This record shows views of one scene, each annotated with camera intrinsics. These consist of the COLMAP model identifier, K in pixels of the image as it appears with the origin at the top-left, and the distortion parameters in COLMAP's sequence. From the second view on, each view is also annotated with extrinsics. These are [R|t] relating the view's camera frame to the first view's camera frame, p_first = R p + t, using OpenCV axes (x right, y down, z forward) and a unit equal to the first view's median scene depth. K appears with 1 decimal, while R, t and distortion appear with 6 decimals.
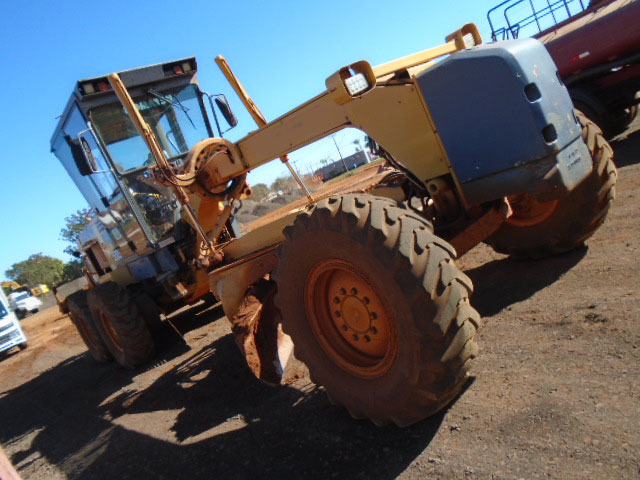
lens RADIAL K [[497.0, 0, 320.0], [0, 497.0, 240.0], [0, 0, 1]] dist [-0.013419, 0.003002]
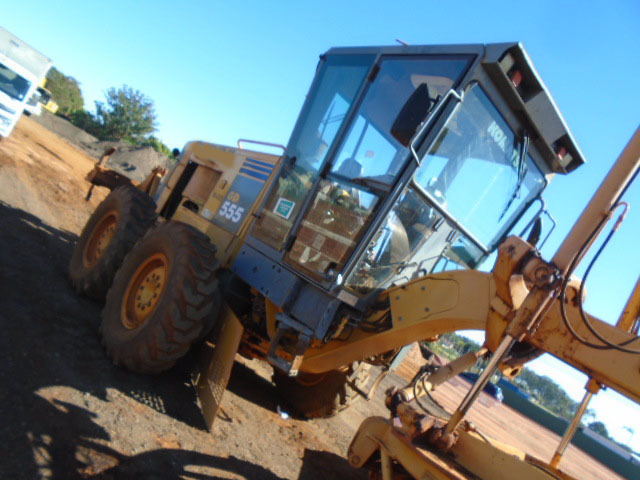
lens RADIAL K [[497.0, 0, 320.0], [0, 497.0, 240.0], [0, 0, 1]] dist [-0.013419, 0.003002]
pose [[0.588092, 0.808486, -0.022335, -0.235689], [-0.797619, 0.575169, -0.181617, 0.062512], [-0.133988, 0.124623, 0.983116, 0.264563]]
